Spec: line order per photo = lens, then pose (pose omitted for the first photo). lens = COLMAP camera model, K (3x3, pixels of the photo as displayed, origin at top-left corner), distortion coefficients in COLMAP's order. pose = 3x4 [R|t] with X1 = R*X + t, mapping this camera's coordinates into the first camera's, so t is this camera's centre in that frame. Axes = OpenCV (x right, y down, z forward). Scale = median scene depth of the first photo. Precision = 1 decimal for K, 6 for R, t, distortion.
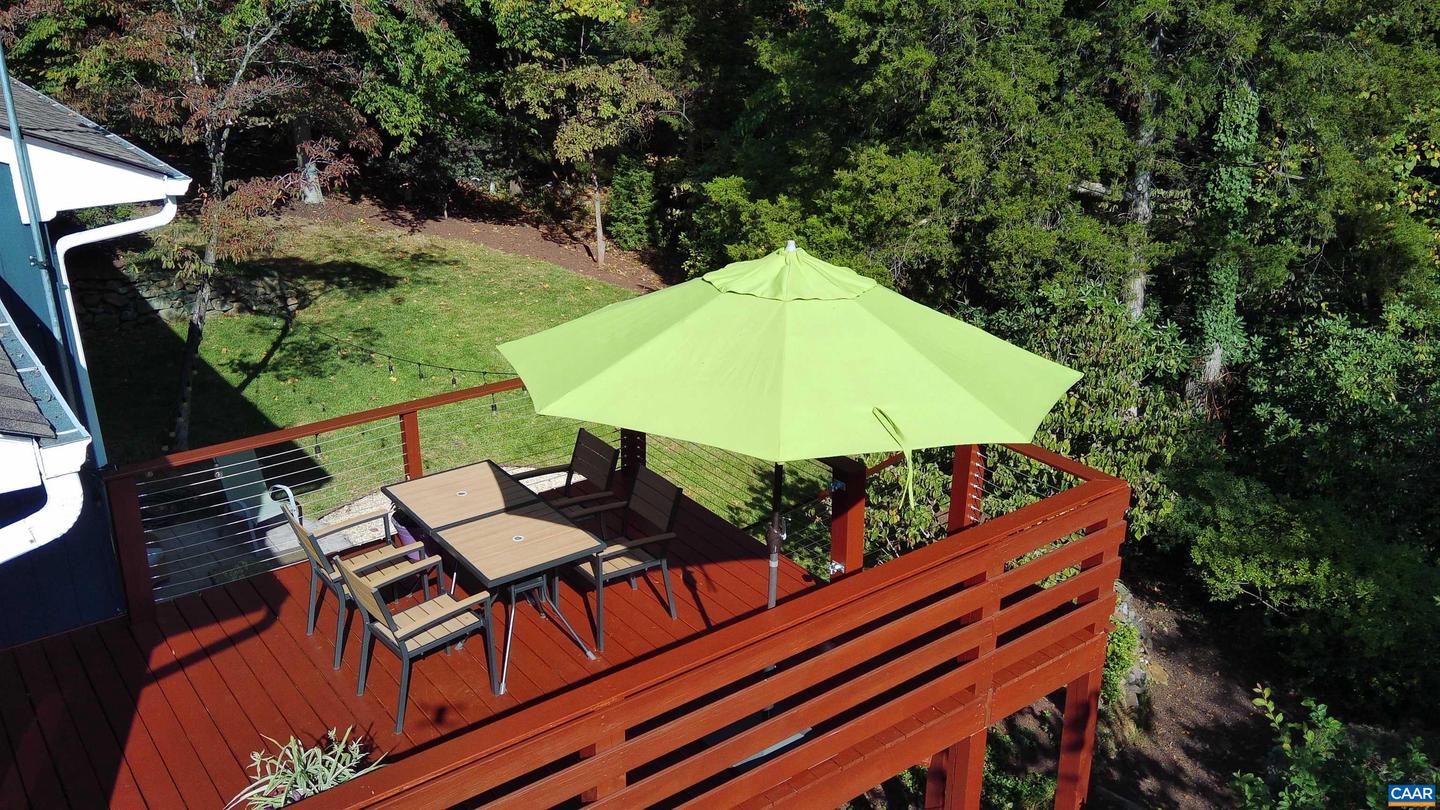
lens RADIAL K [[1203.5, 0, 720.1], [0, 1203.5, 411.9], [0, 0, 1]] dist [0.122760, -0.209057]
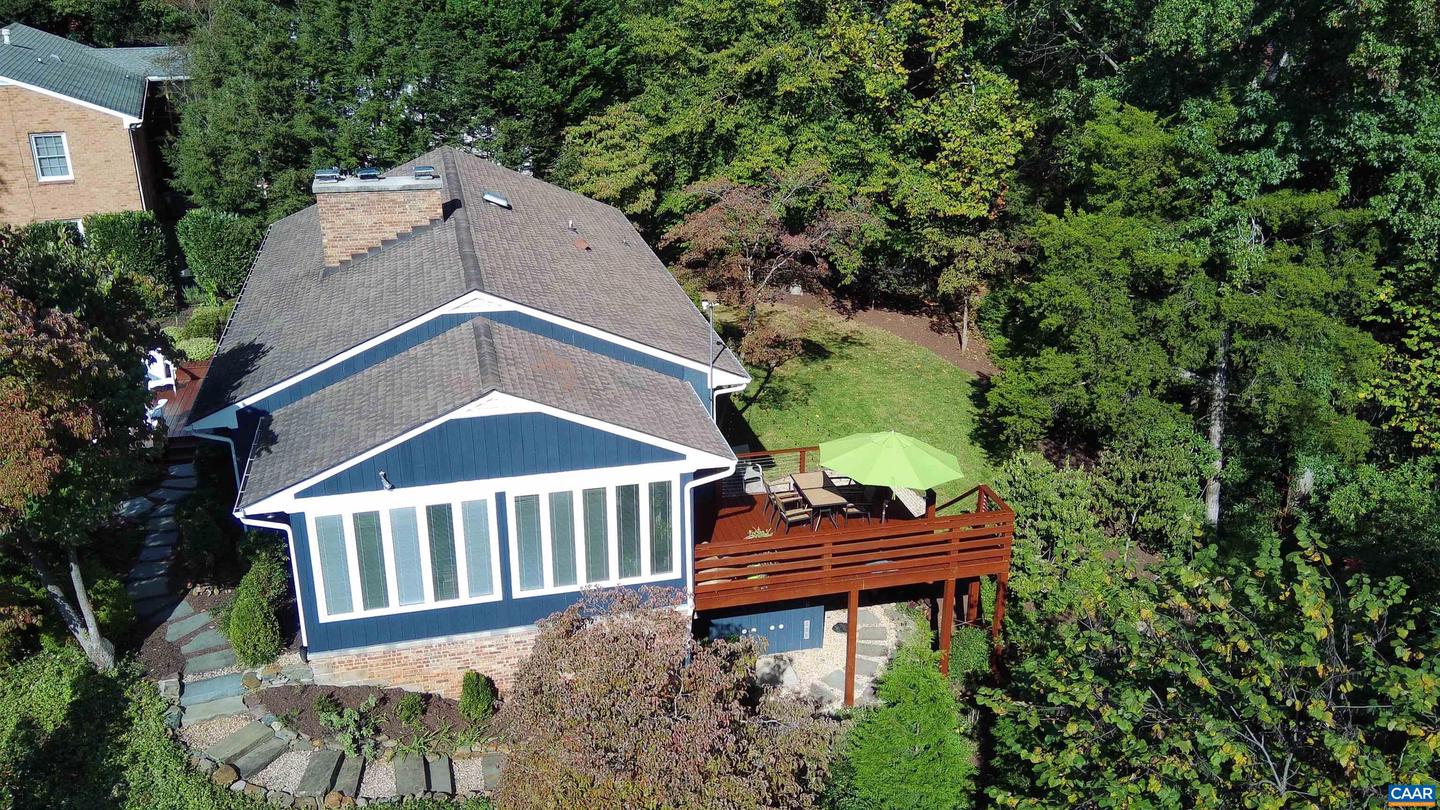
lens RADIAL K [[1203.5, 0, 720.1], [0, 1203.5, 411.9], [0, 0, 1]] dist [0.122760, -0.209057]
pose [[0.922628, 0.143696, -0.357922, 0.262123], [-0.144026, 0.989235, 0.025891, -0.061701], [0.357789, 0.027663, 0.933392, -0.803637]]
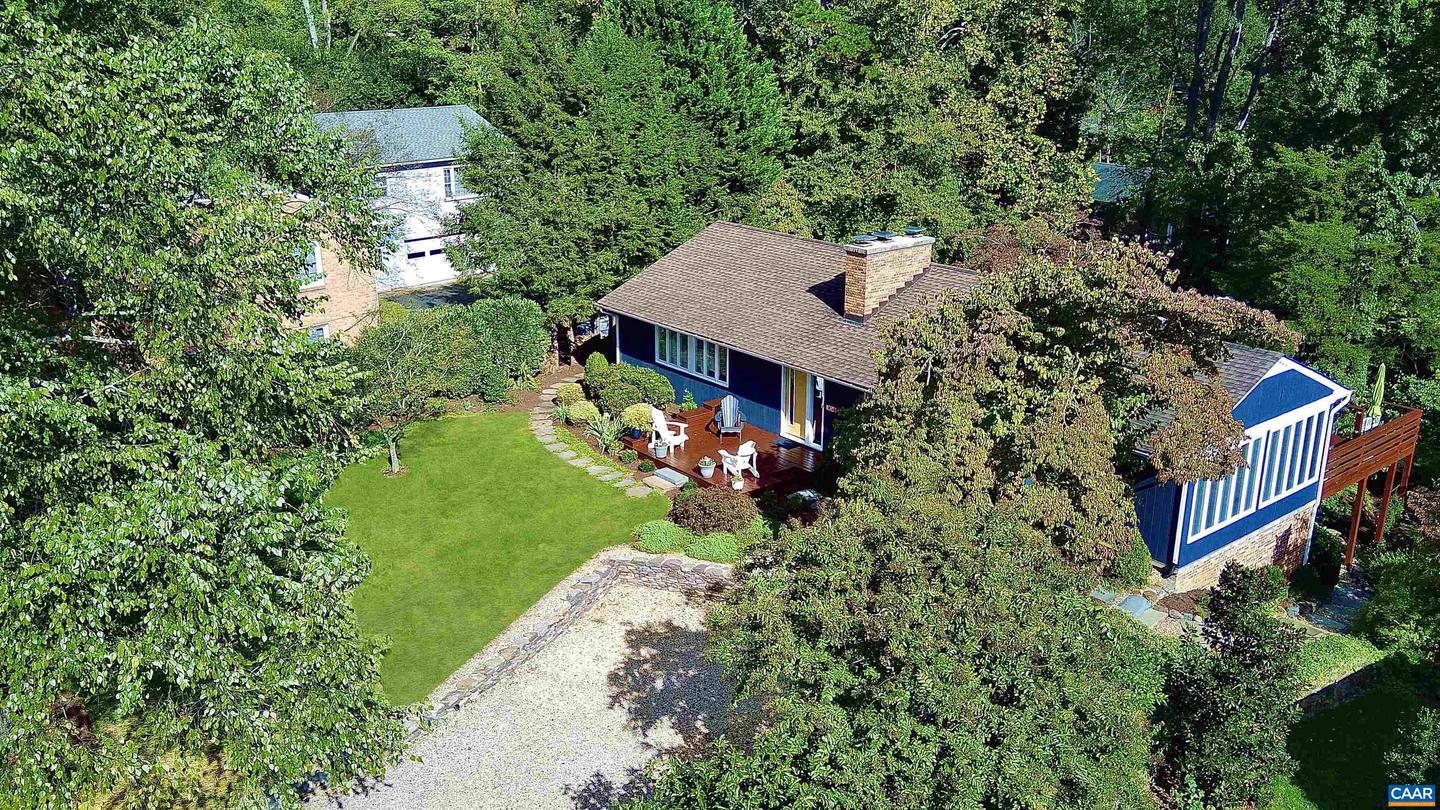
lens RADIAL K [[1203.5, 0, 720.1], [0, 1203.5, 411.9], [0, 0, 1]] dist [0.122760, -0.209057]
pose [[0.998332, -0.018281, 0.054761, -0.983904], [0.021454, 0.998090, -0.057932, 0.105088], [-0.053598, 0.059010, 0.996817, -1.331944]]
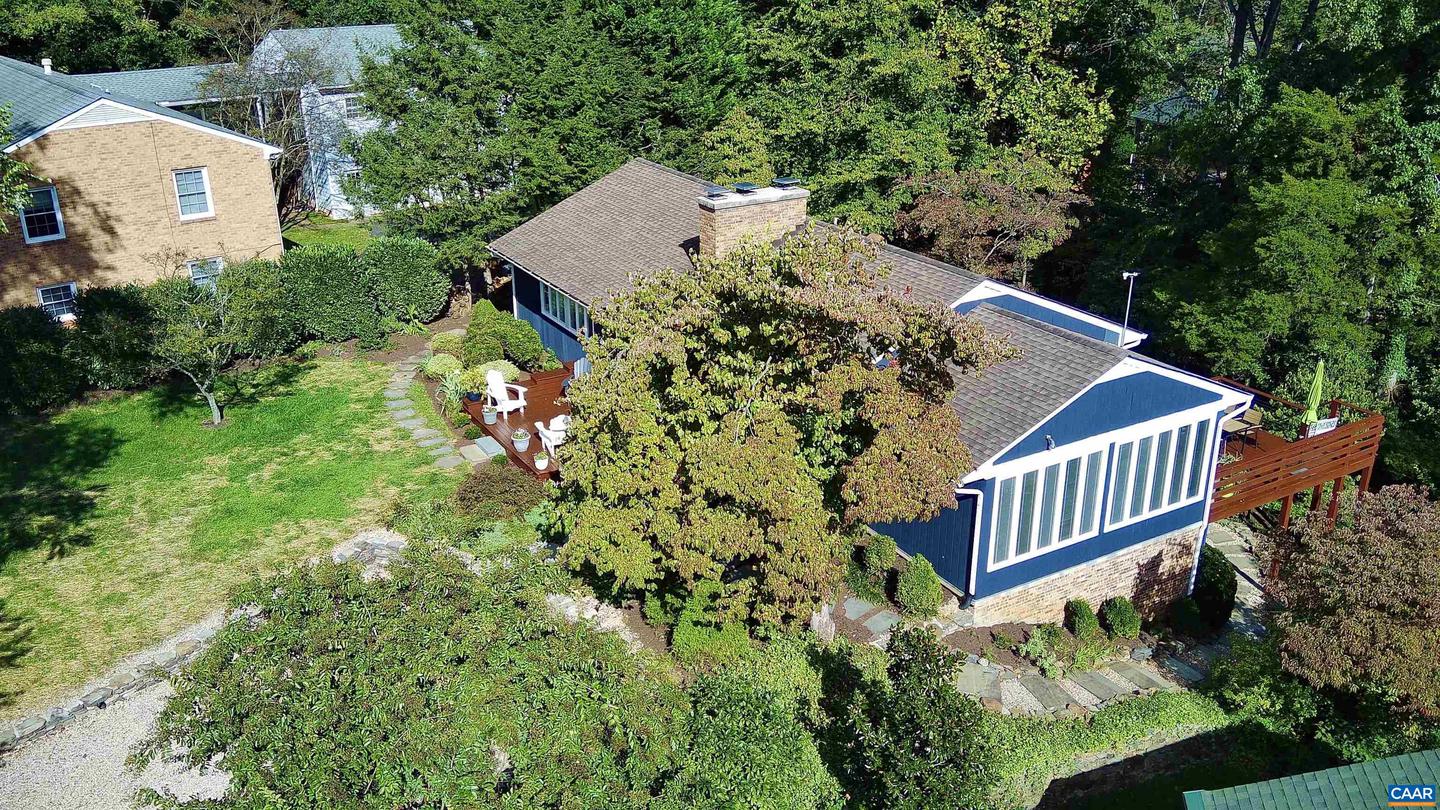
lens RADIAL K [[1203.5, 0, 720.1], [0, 1203.5, 411.9], [0, 0, 1]] dist [0.122760, -0.209057]
pose [[0.995512, 0.033209, -0.088617, -0.540822], [-0.032169, 0.999396, 0.013147, 0.023356], [0.089000, -0.010237, 0.995979, -1.162516]]
